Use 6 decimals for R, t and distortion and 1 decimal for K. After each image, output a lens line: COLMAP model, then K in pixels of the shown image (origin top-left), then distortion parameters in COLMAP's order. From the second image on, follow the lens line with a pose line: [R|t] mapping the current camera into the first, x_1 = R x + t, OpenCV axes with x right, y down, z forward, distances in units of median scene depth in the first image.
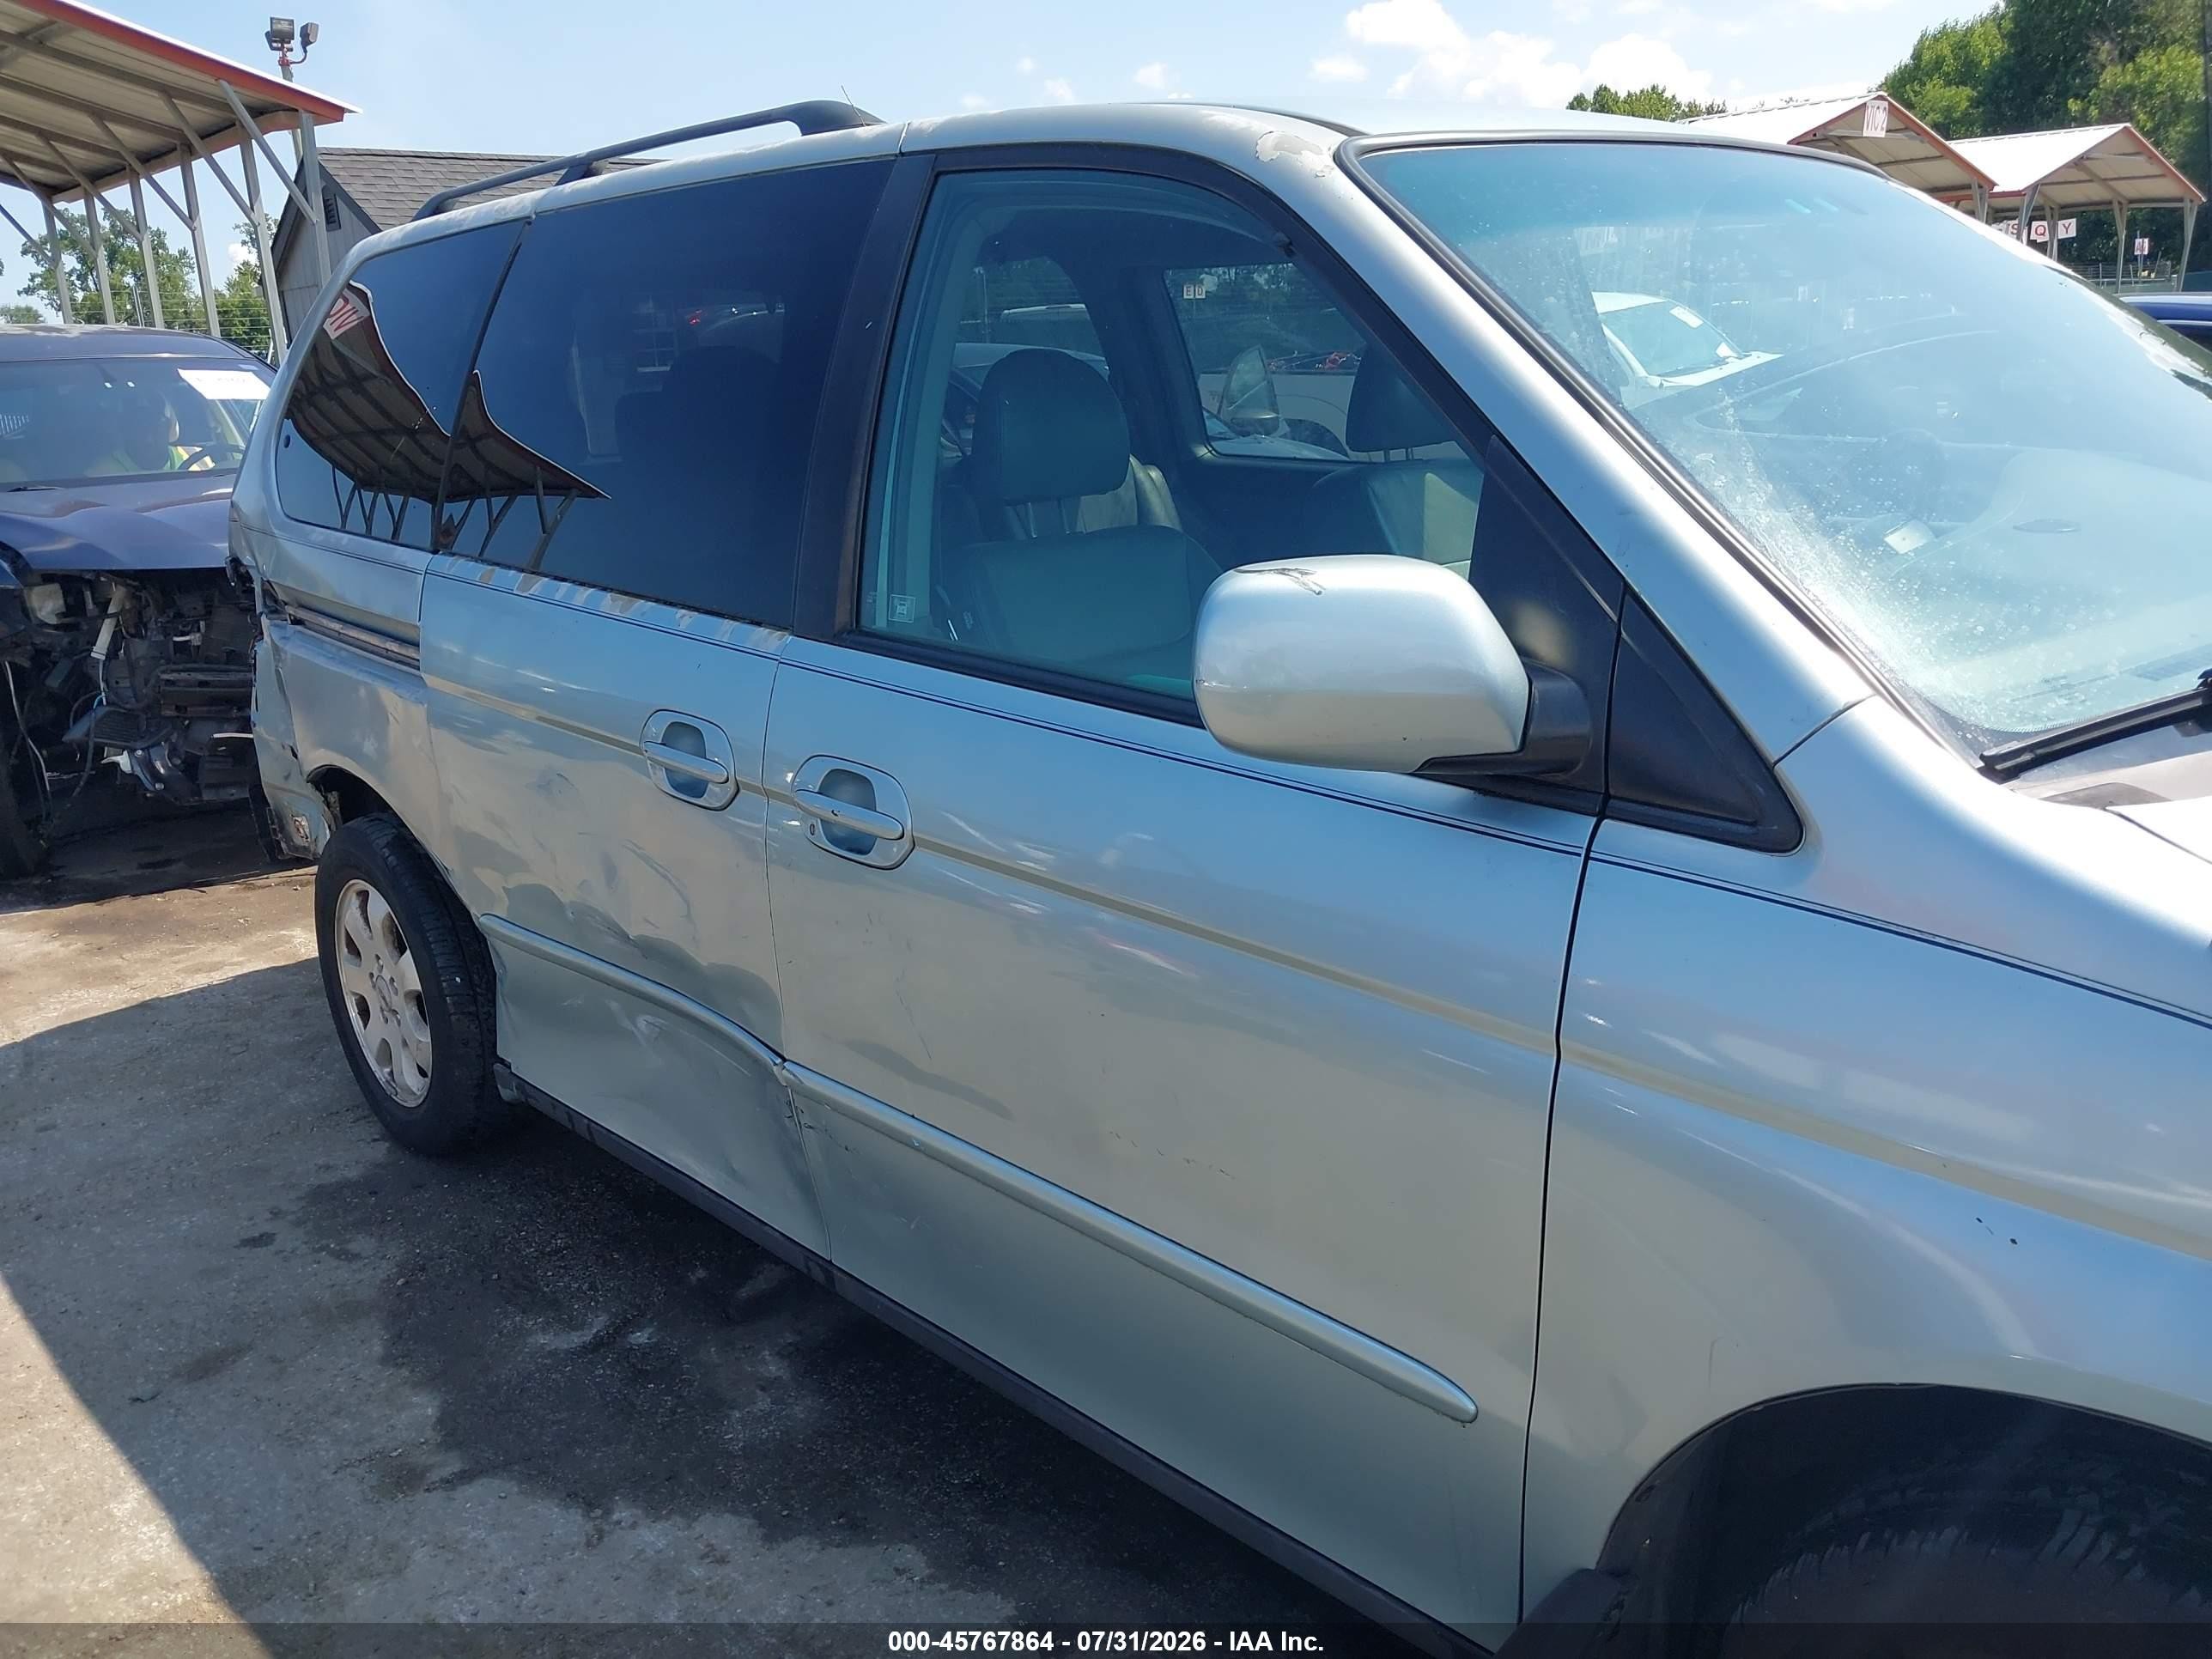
lens RADIAL K [[1719.3, 0, 1110.4], [0, 1719.3, 829.0], [0, 0, 1]] dist [-0.001643, -0.005340]
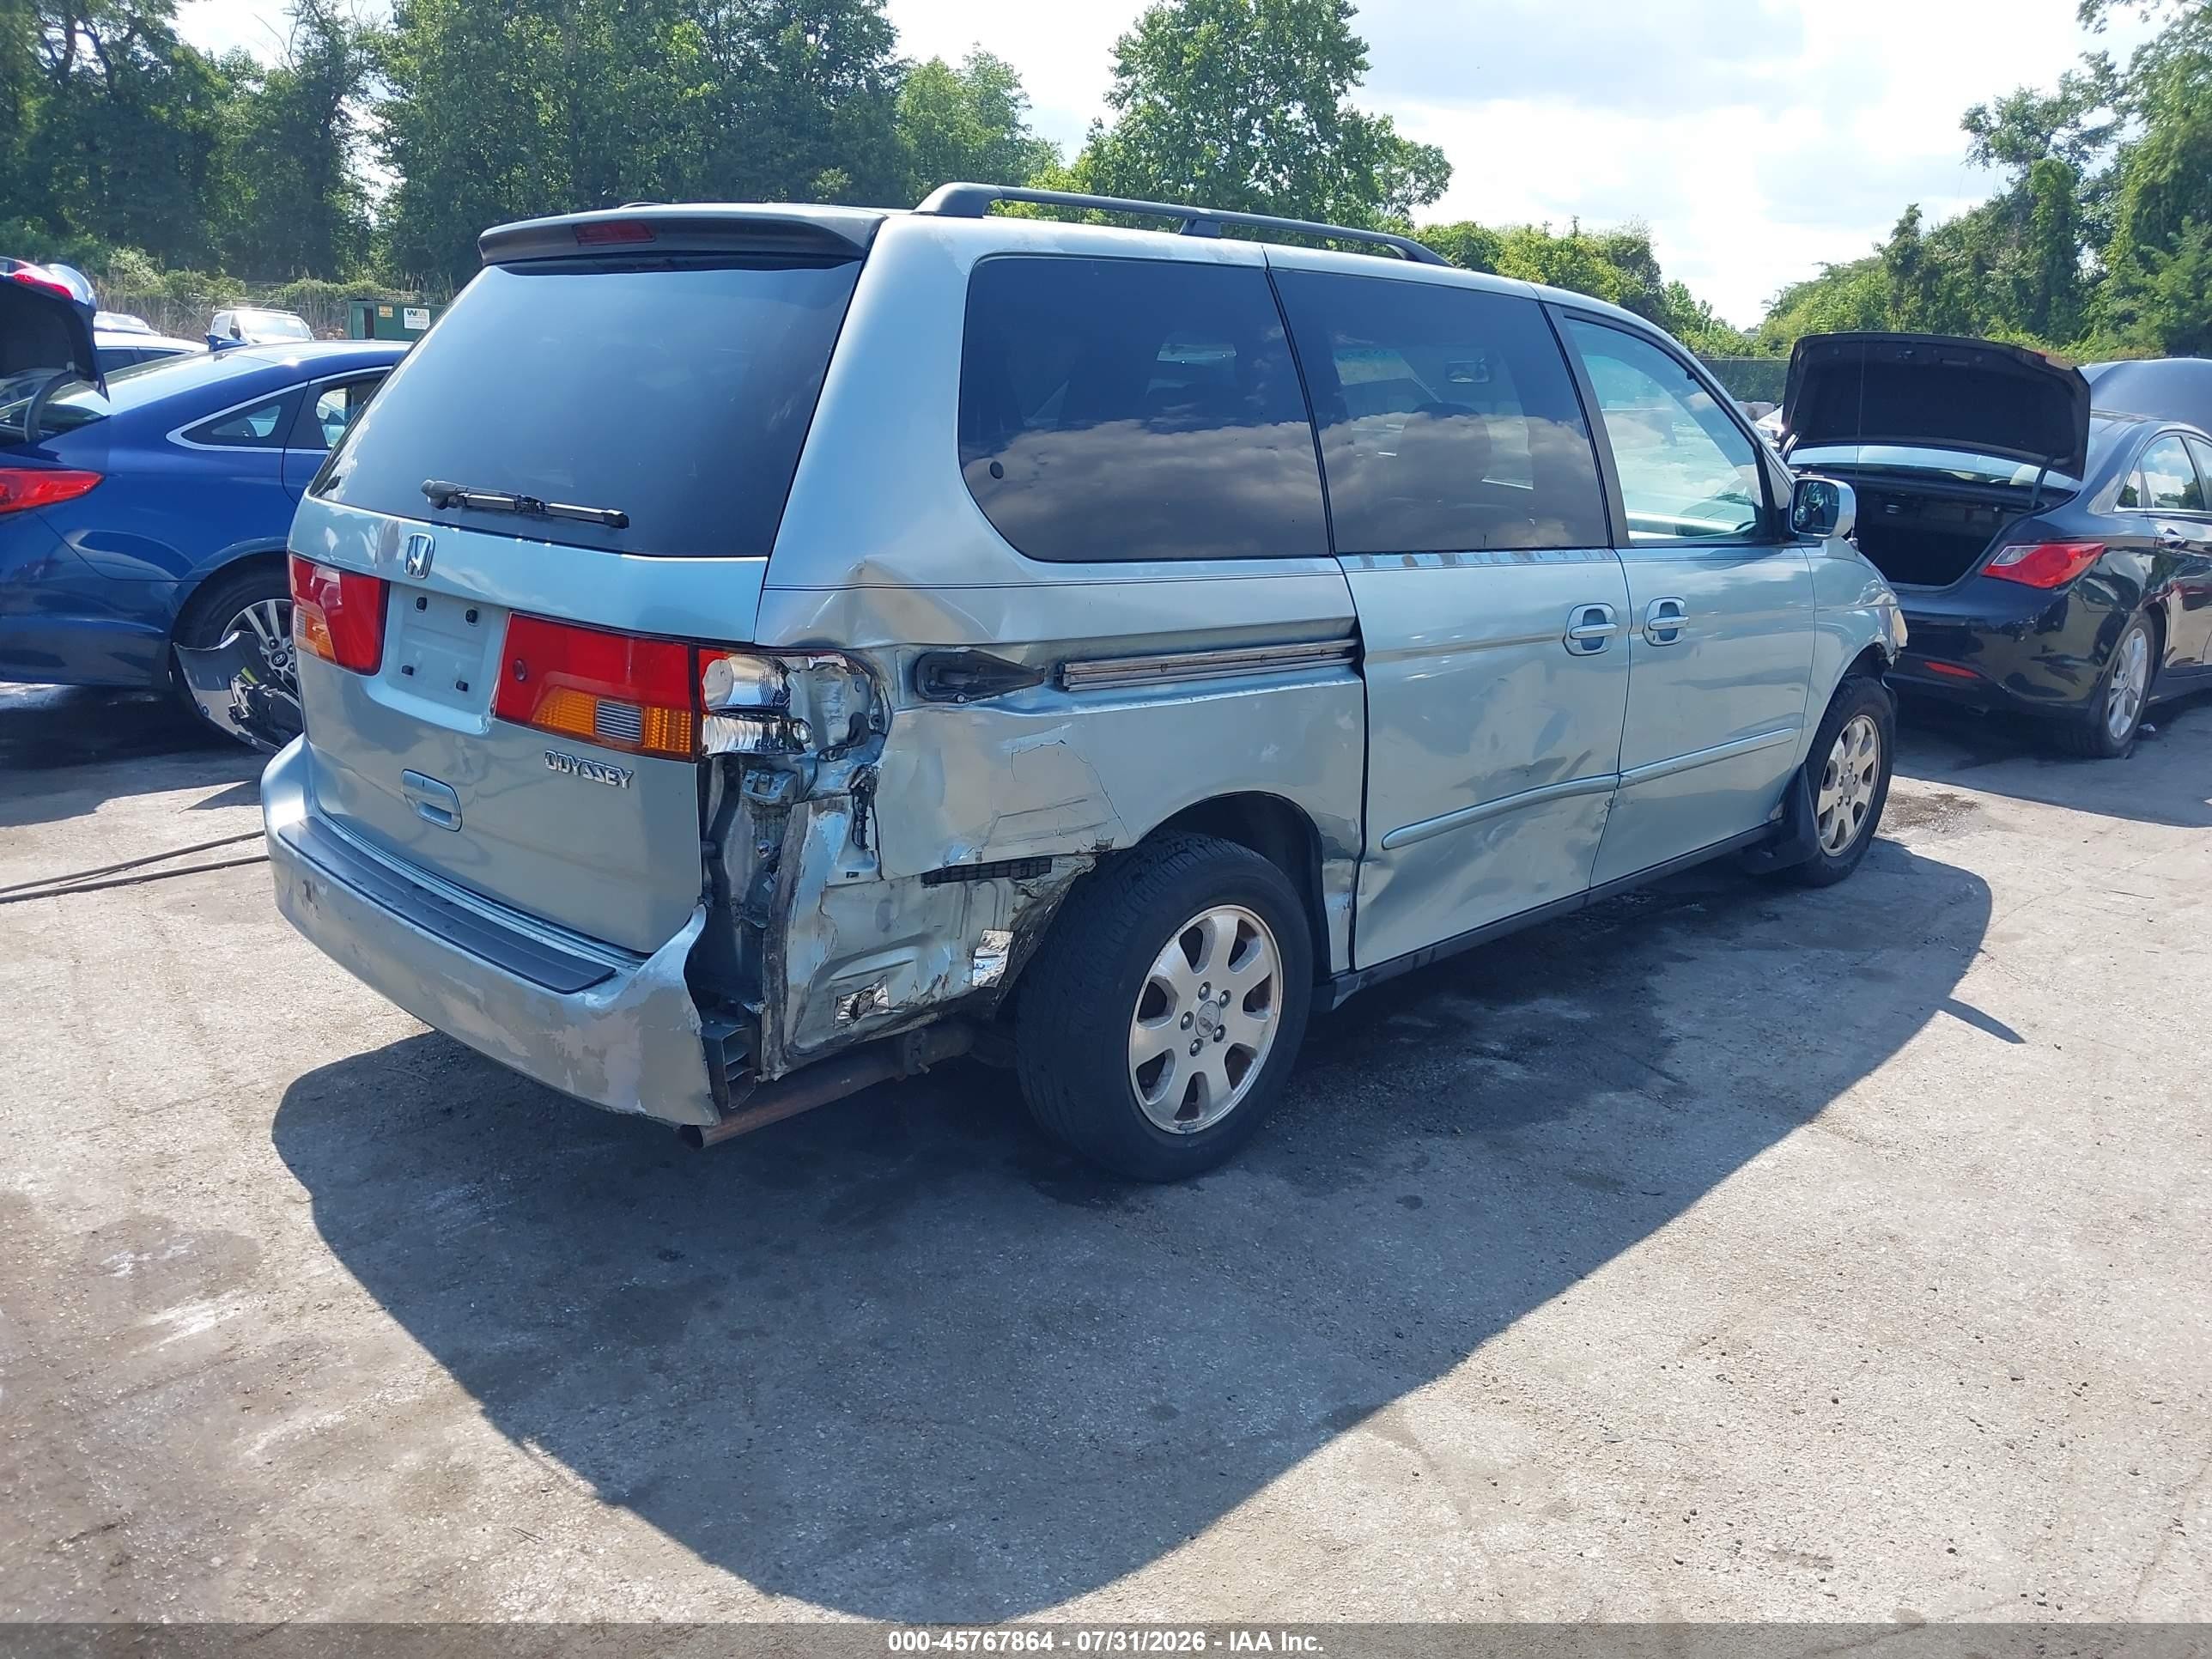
lens RADIAL K [[1693.3, 0, 1055.1], [0, 1693.3, 841.6], [0, 0, 1]] dist [0.082283, -0.104352]
pose [[-0.023051, -0.224131, 0.974286, -1.751488], [0.232026, 0.946736, 0.223283, -0.312607], [-0.972436, 0.231207, 0.030181, 1.336659]]
